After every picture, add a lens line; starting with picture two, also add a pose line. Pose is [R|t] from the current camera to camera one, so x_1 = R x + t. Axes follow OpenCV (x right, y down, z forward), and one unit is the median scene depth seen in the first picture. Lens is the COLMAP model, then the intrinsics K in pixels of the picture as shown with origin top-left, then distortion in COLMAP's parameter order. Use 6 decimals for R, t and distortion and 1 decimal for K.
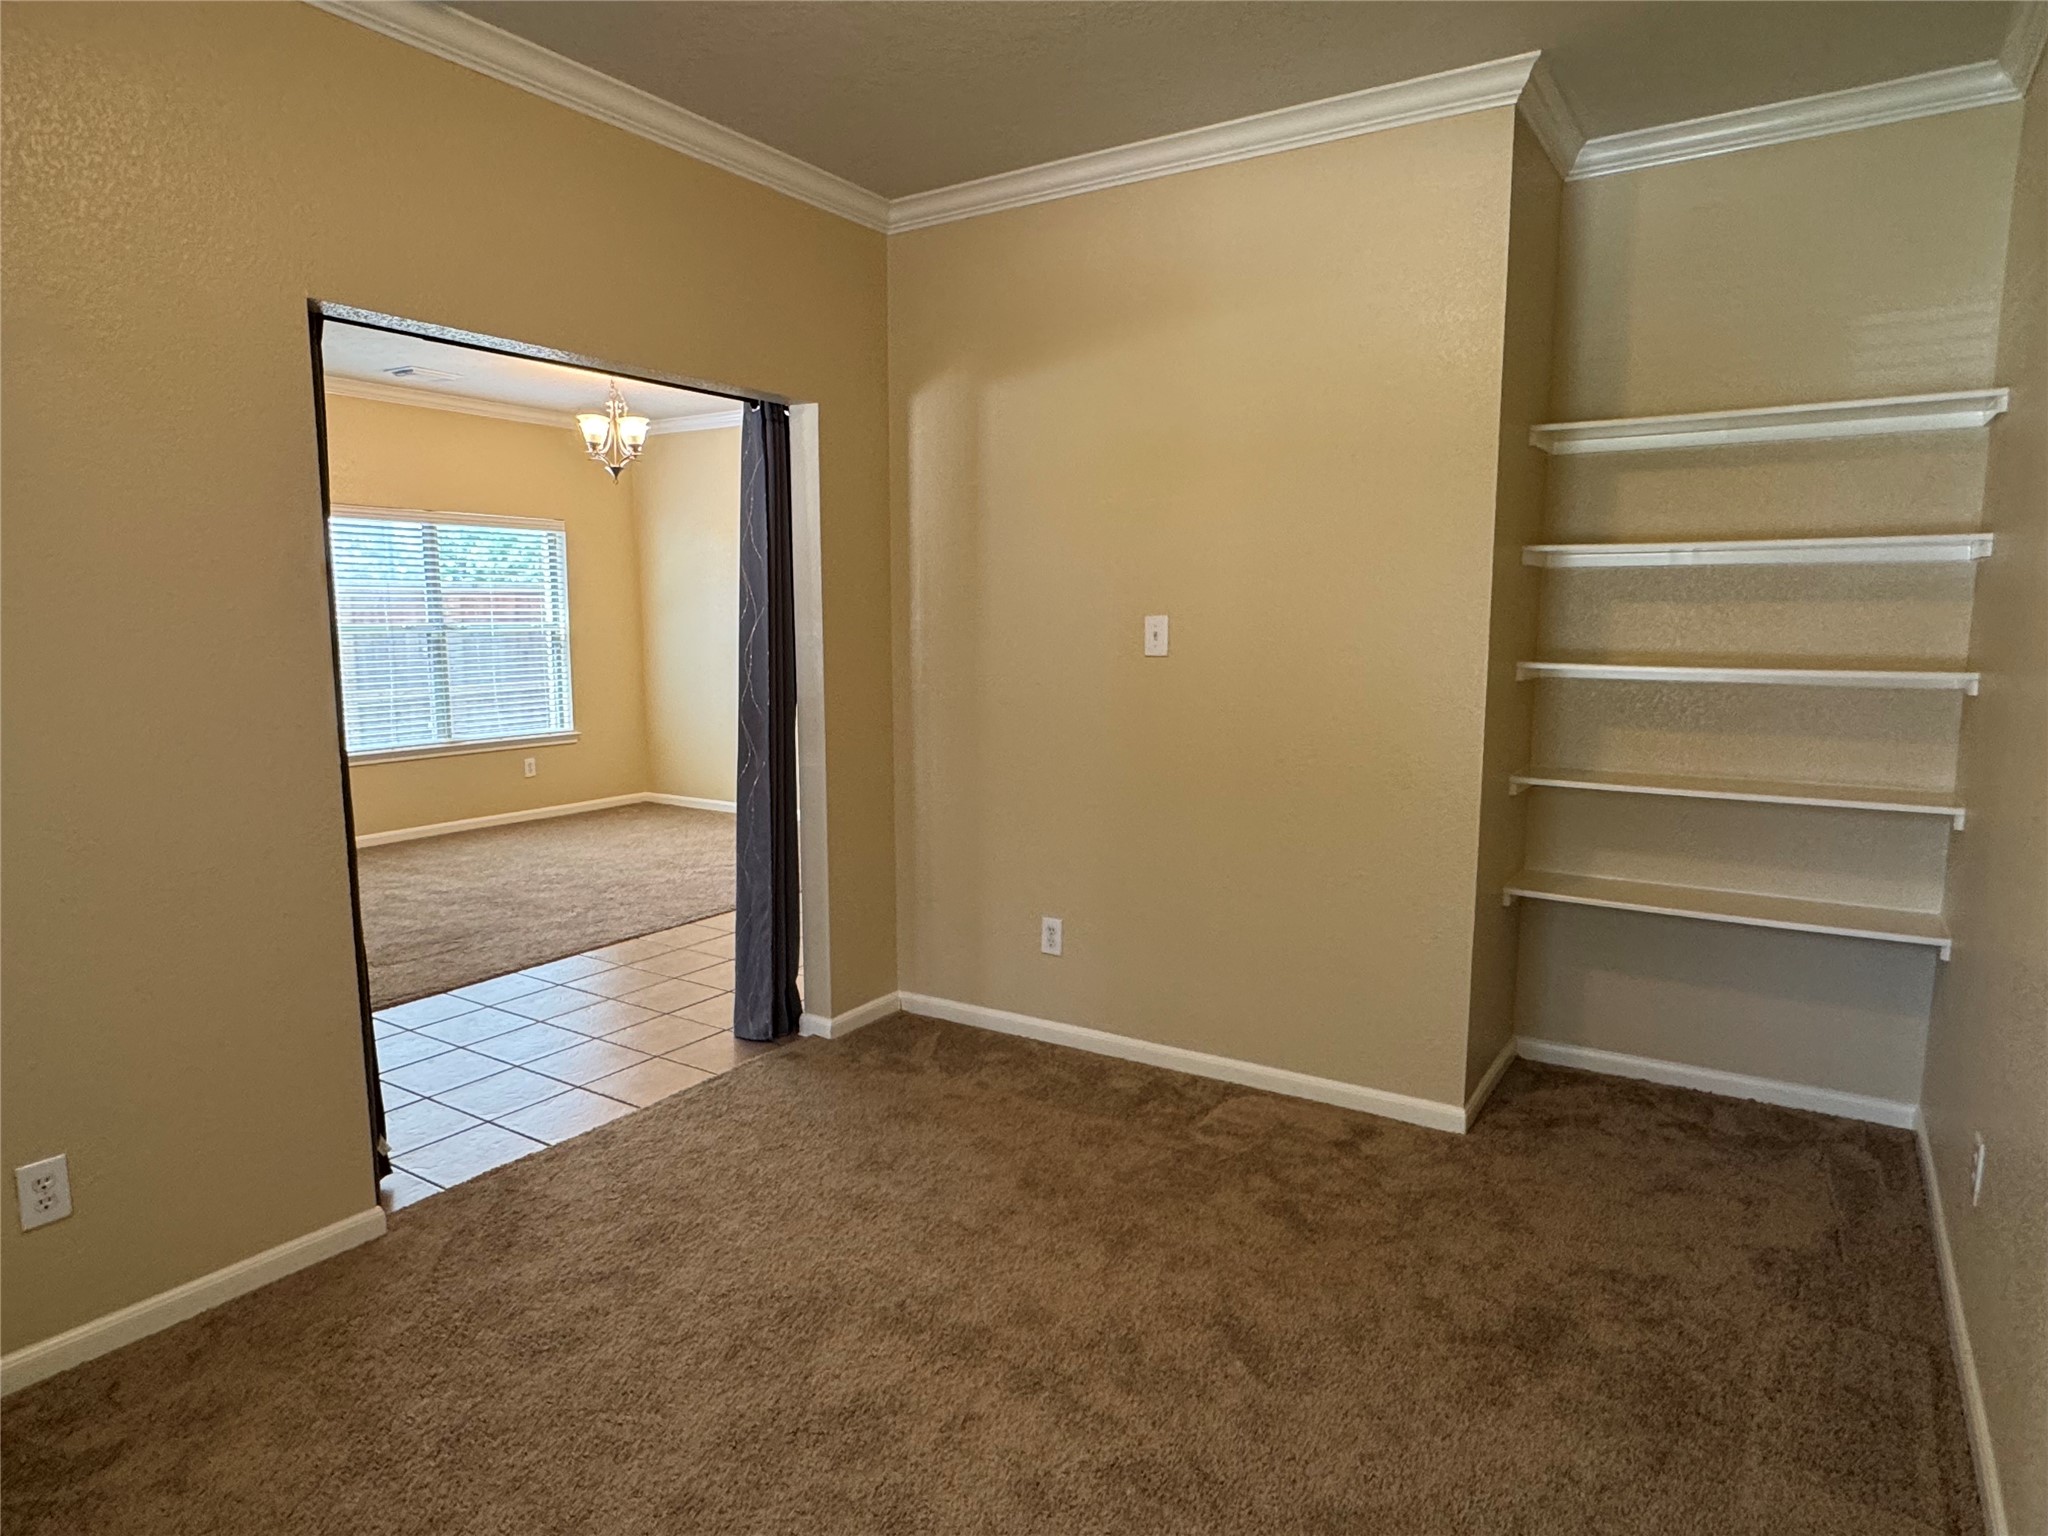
lens RADIAL K [[1214.0, 0, 1023.1], [0, 1214.0, 775.4], [0, 0, 1]] dist [0.000798, 0.002245]
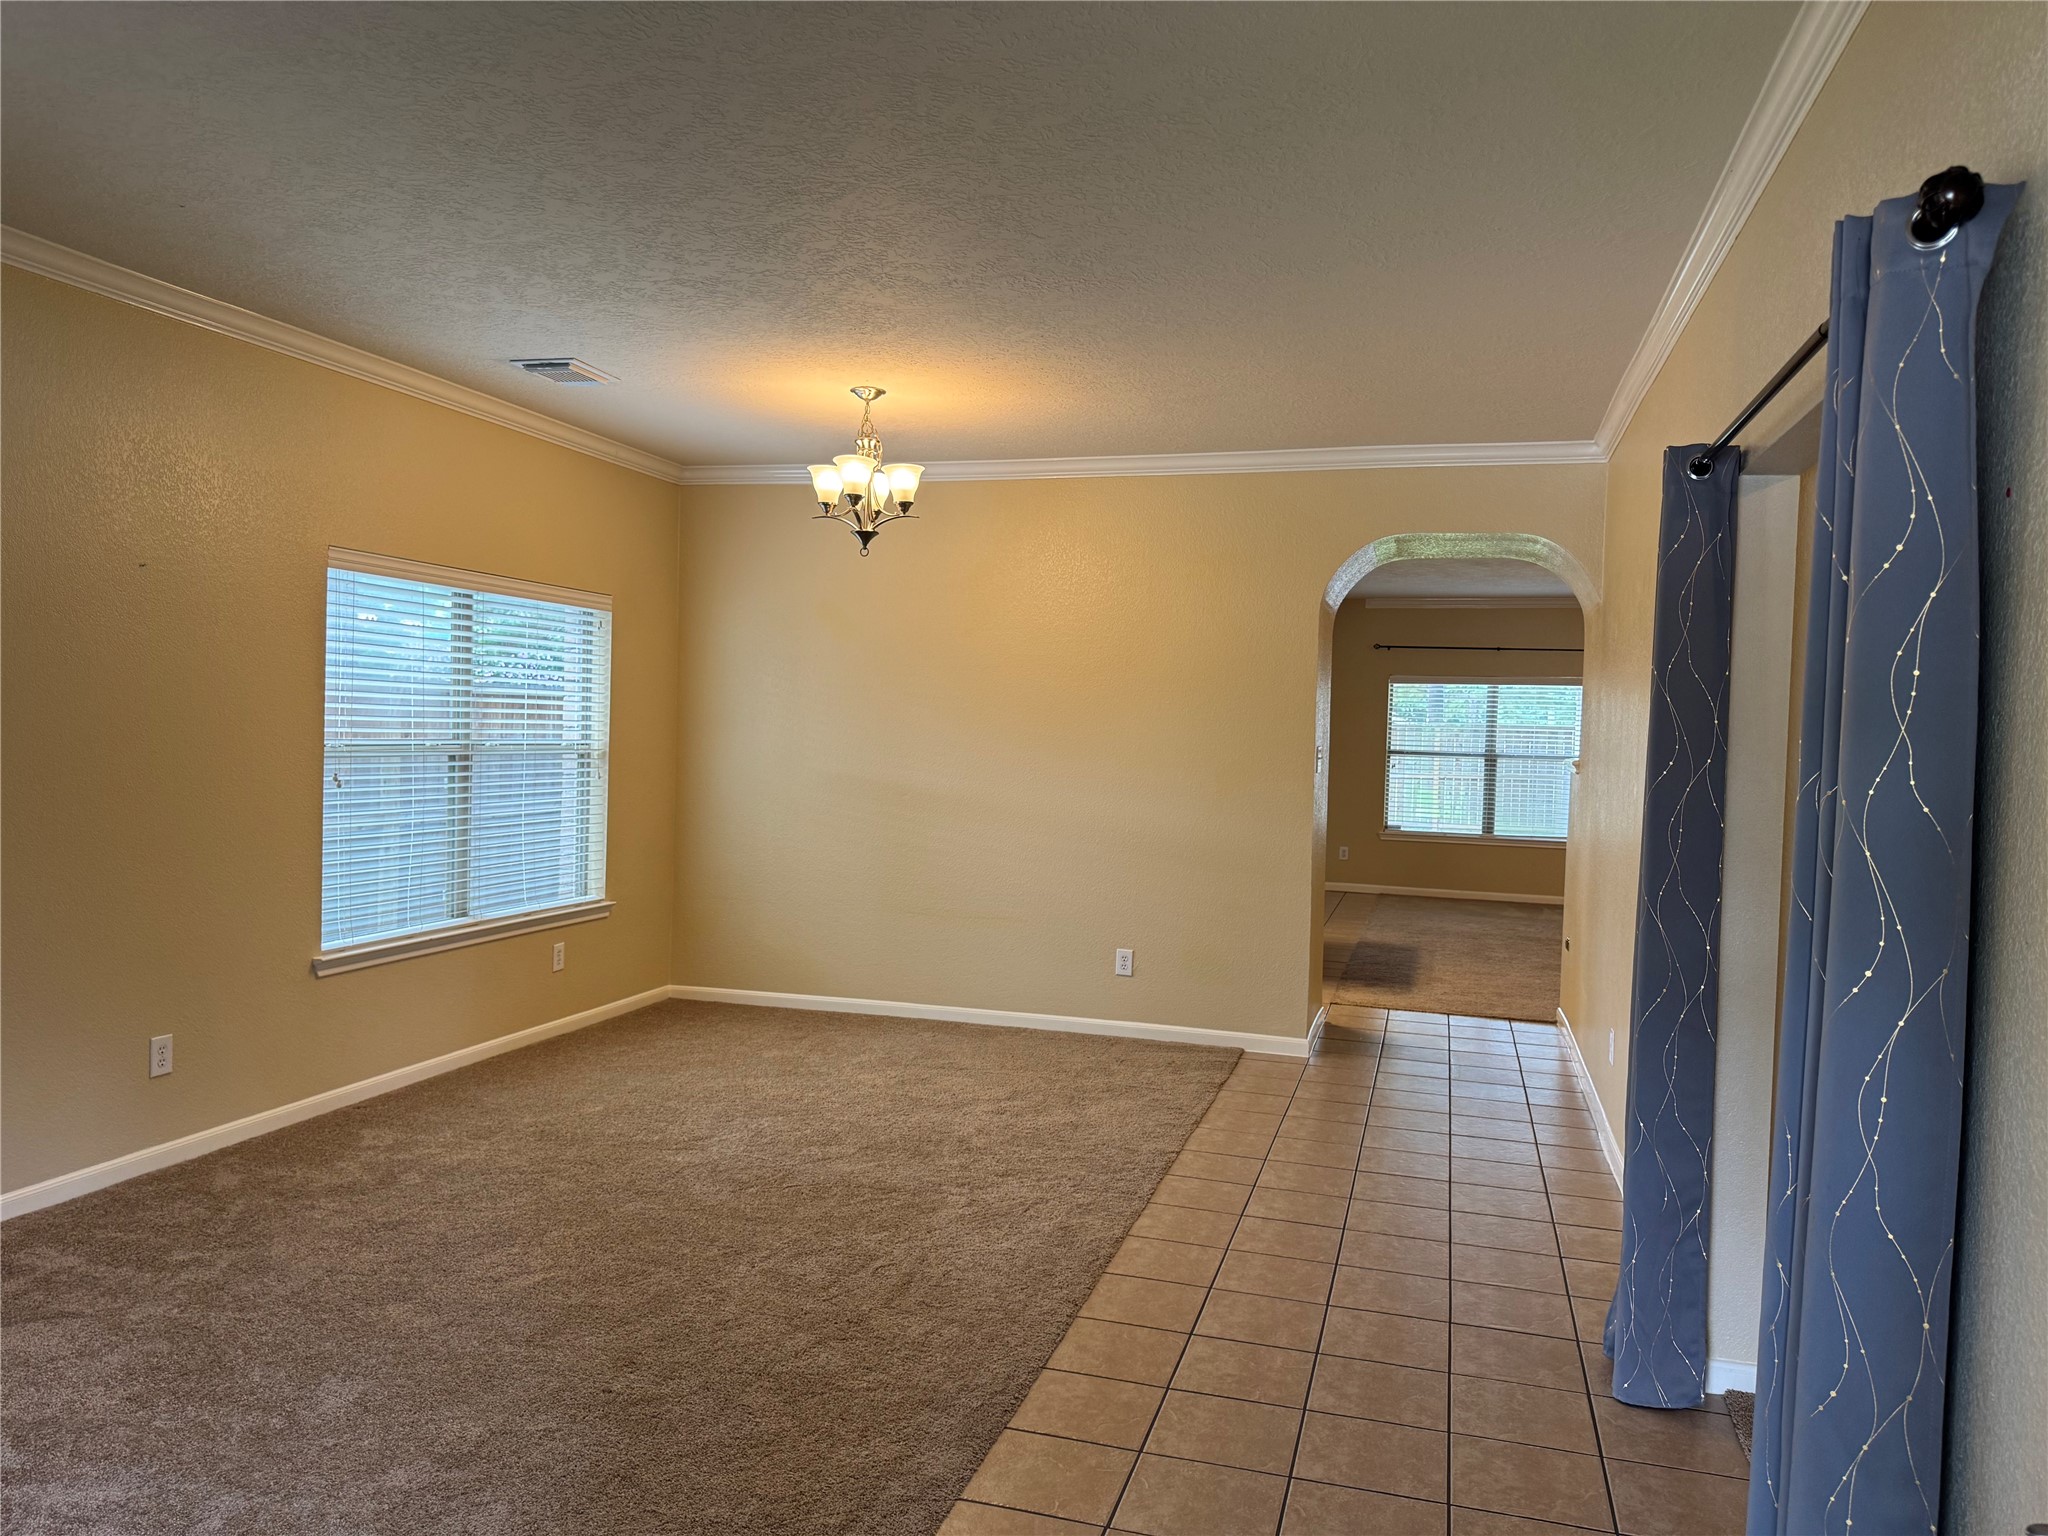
lens RADIAL K [[1446.9, 0, 1015.2], [0, 1446.9, 784.1], [0, 0, 1]] dist [0.055251, -0.064564]
pose [[0.958198, 0.017638, 0.285563, -0.423222], [0.008789, 0.995812, -0.090998, -0.027691], [-0.285972, 0.089704, 0.954030, 0.165620]]
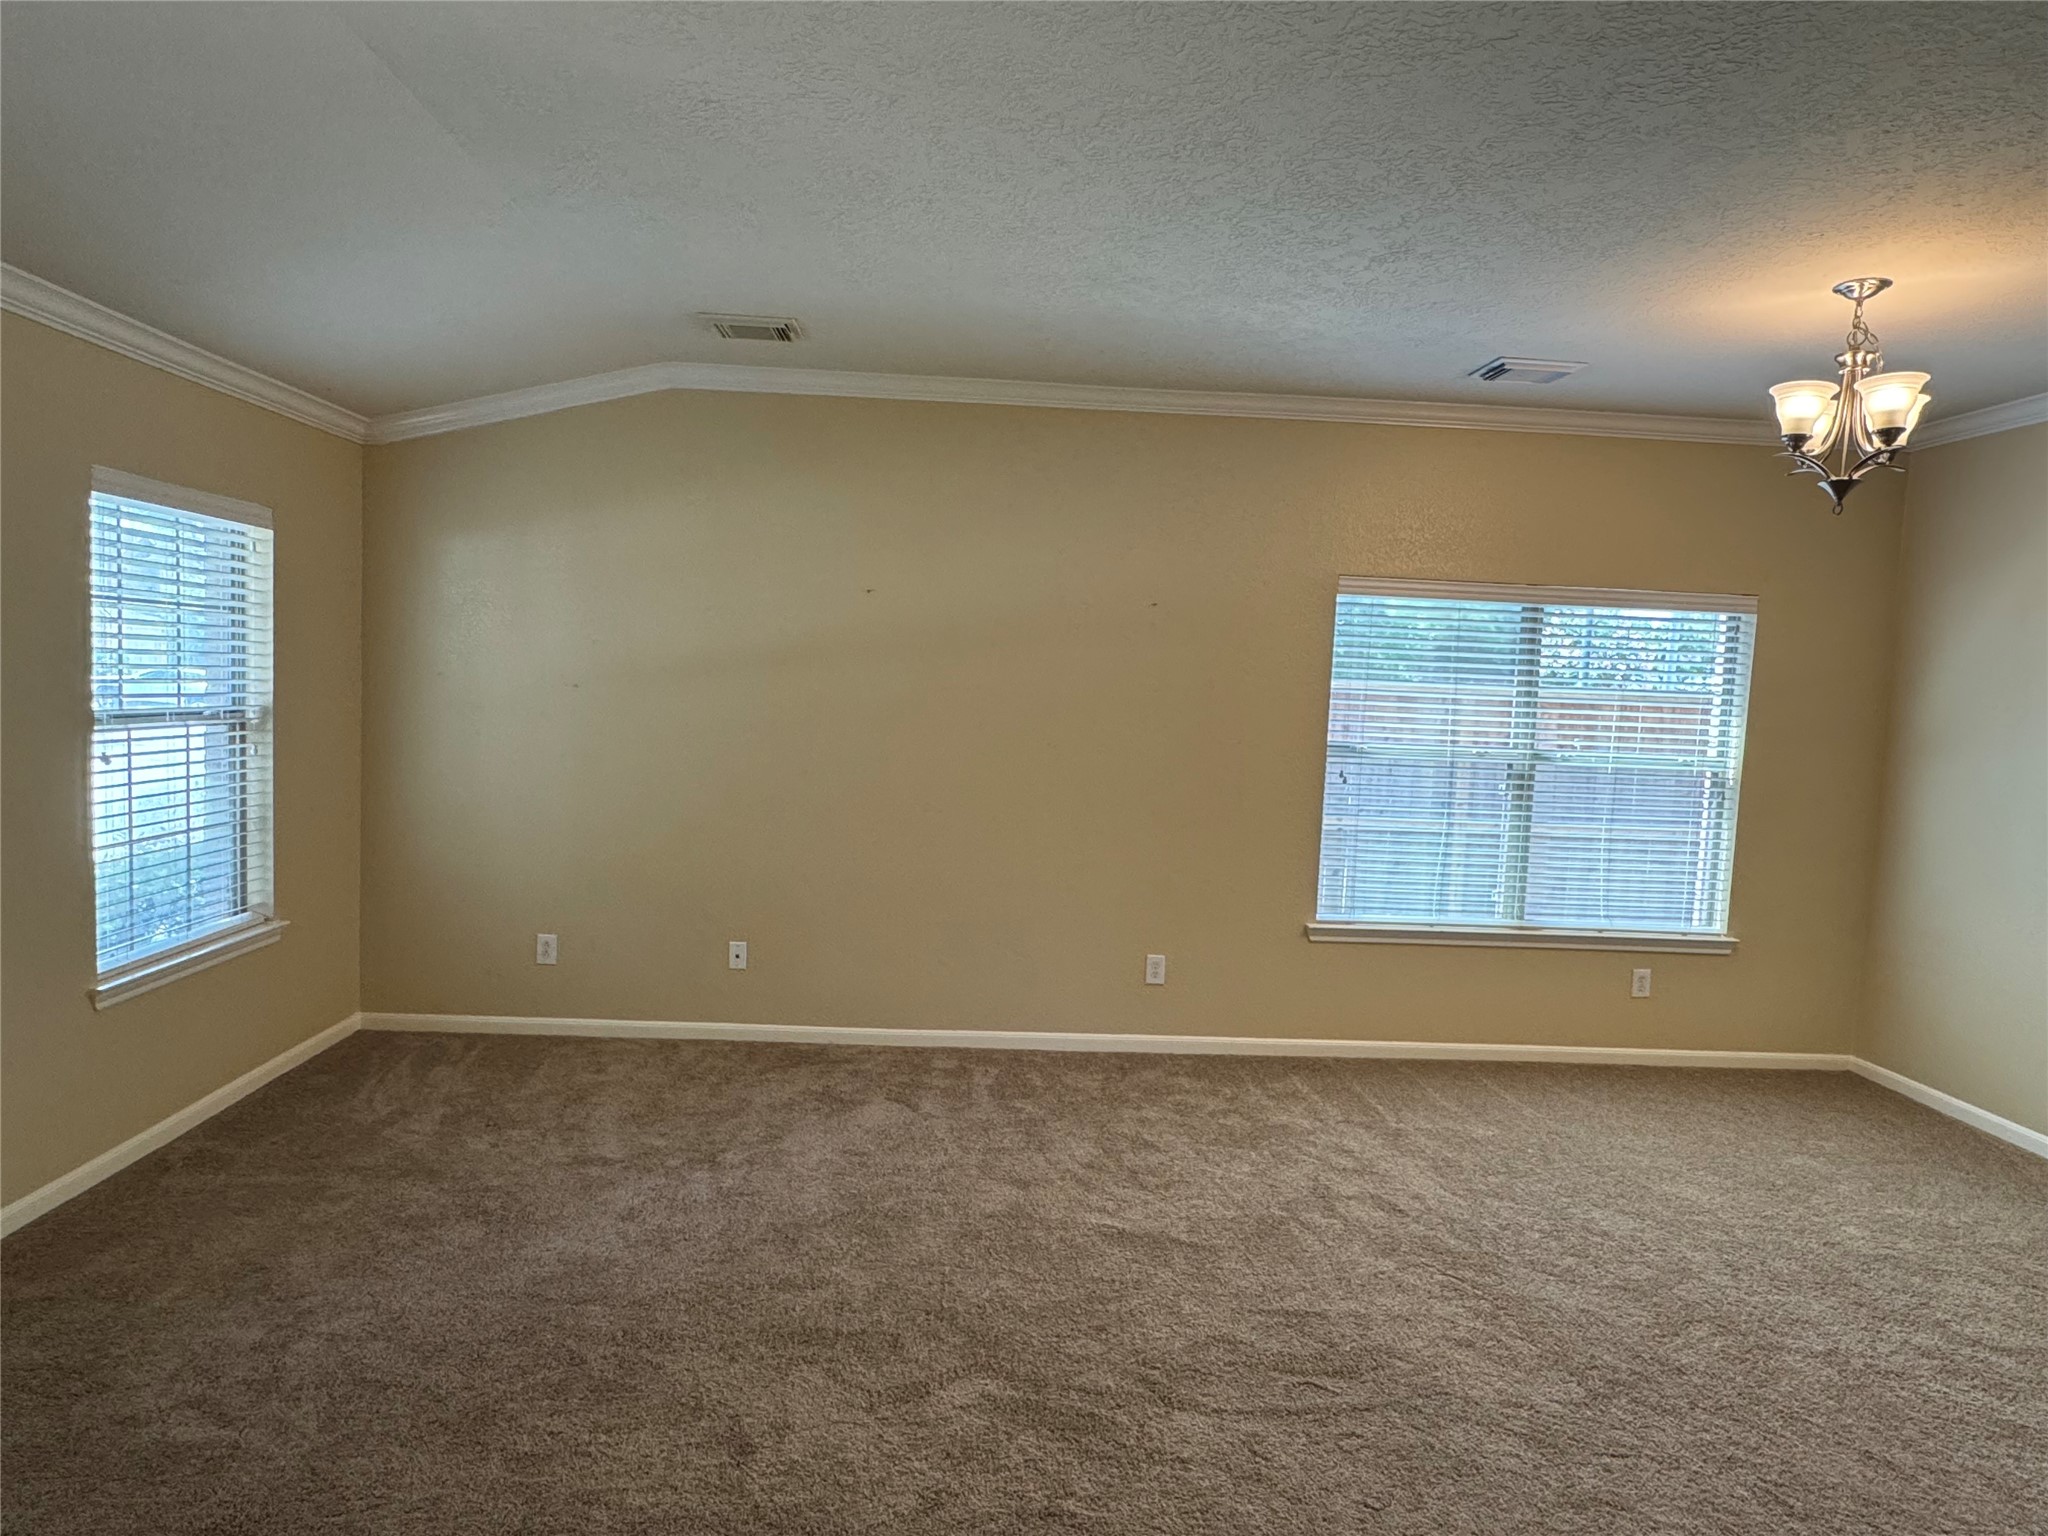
lens RADIAL K [[1214.0, 0, 1024.7], [0, 1214.0, 768.8], [0, 0, 1]] dist [0.000798, 0.002245]
pose [[0.582362, 0.085186, -0.808454, -0.097775], [-0.152075, 0.988354, -0.005404, -0.069029], [0.798579, 0.126093, 0.588534, 0.382425]]
